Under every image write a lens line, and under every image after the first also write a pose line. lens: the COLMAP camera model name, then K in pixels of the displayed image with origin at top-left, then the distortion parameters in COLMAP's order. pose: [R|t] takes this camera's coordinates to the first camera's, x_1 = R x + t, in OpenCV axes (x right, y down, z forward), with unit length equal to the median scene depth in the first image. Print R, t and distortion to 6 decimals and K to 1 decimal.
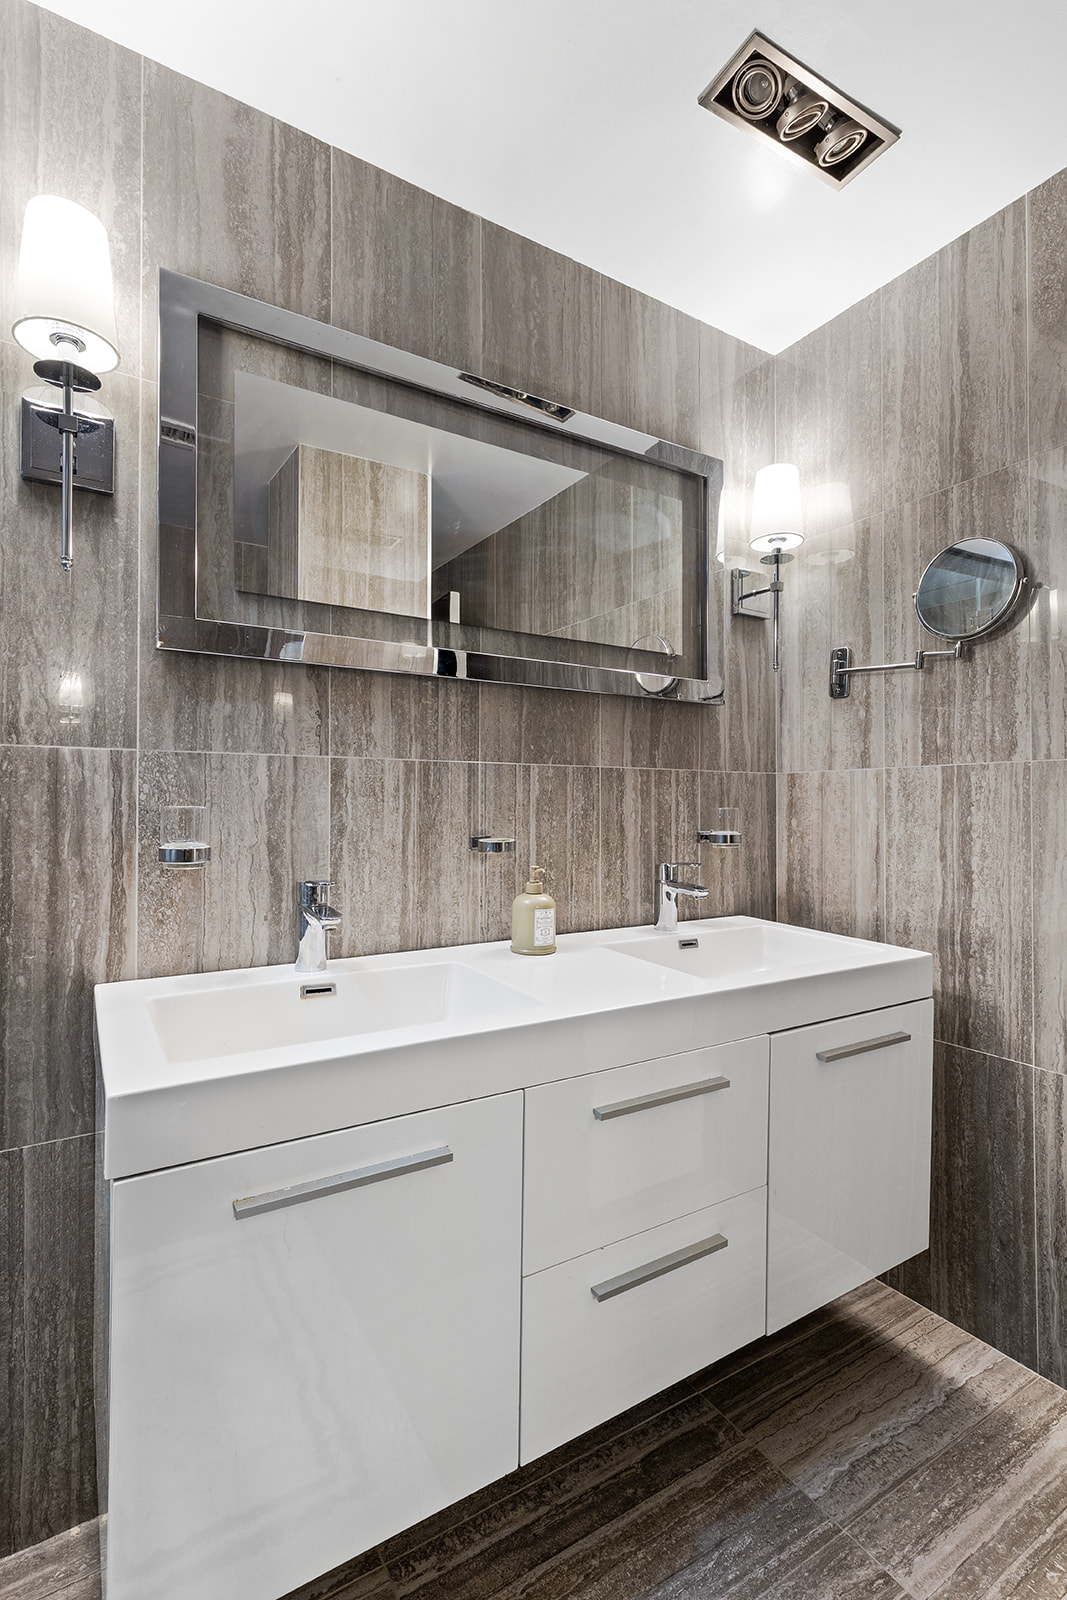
lens RADIAL K [[714.7, 0, 535.4], [0, 714.7, 794.0], [0, 0, 1]] dist [-0.003546, -0.000342]
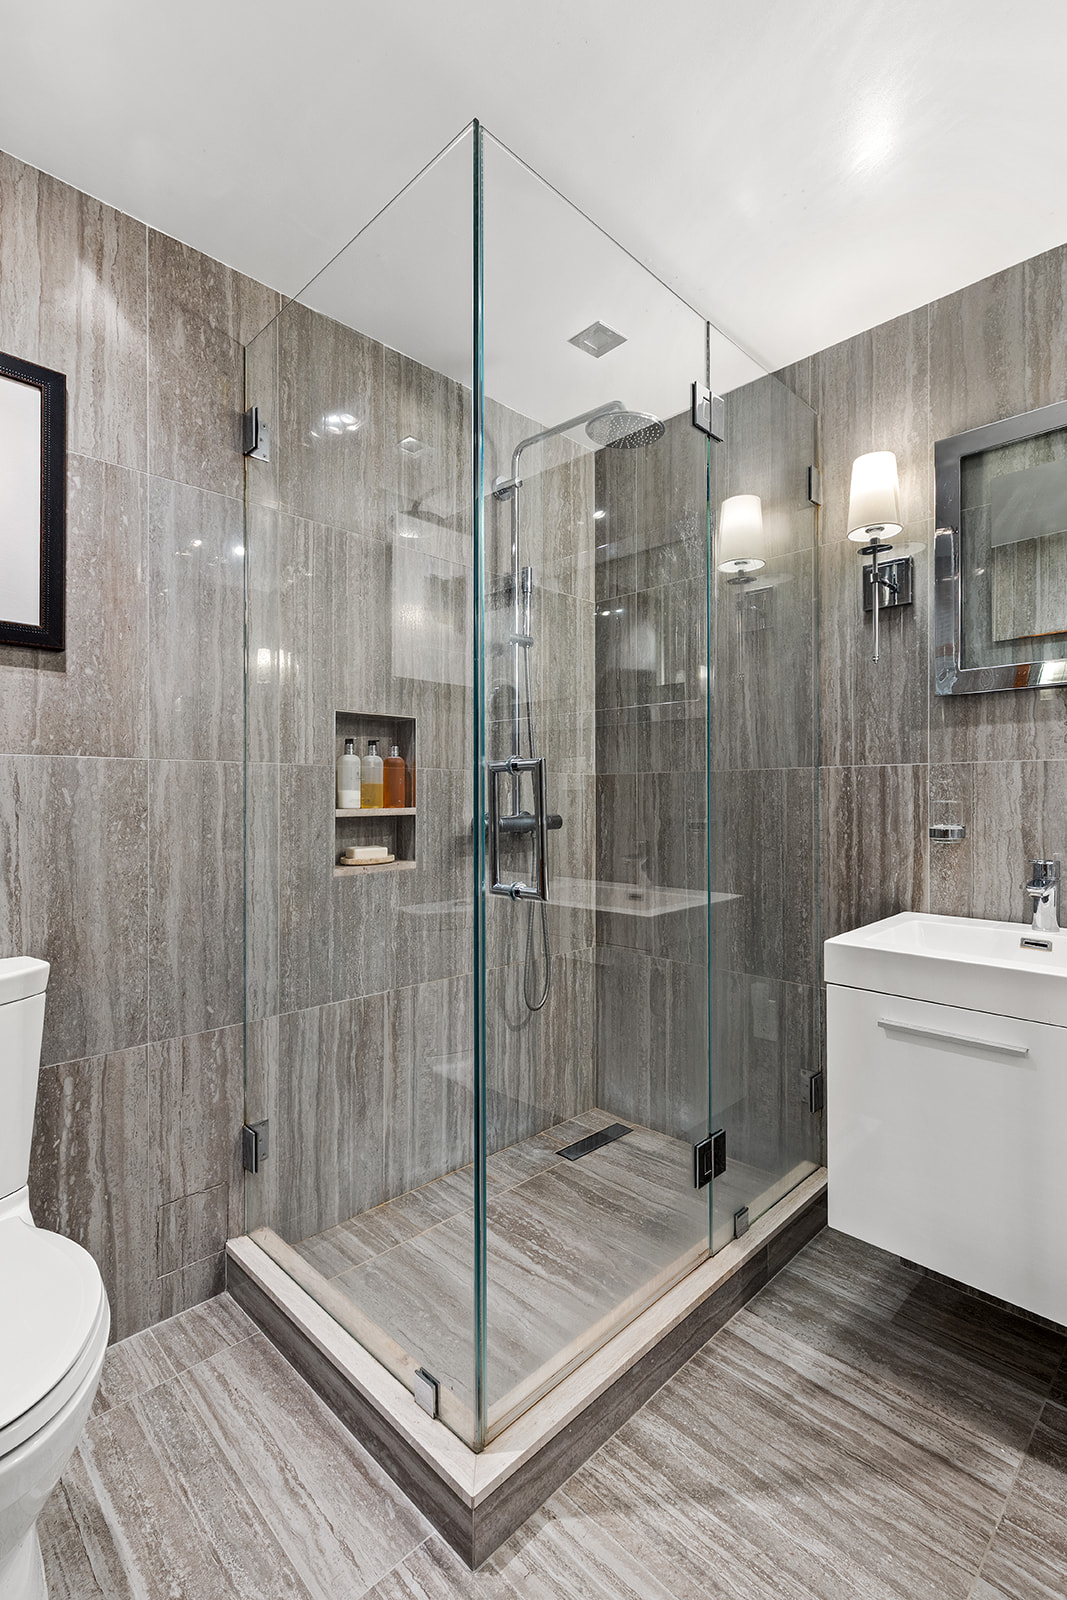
lens RADIAL K [[714.7, 0, 533.3], [0, 714.7, 798.8], [0, 0, 1]] dist [-0.003546, -0.000342]
pose [[0.206581, -0.006104, -0.978411, 0.758791], [0.008703, 0.999952, -0.004401, 0.012486], [0.978391, -0.007606, 0.206624, -0.143657]]
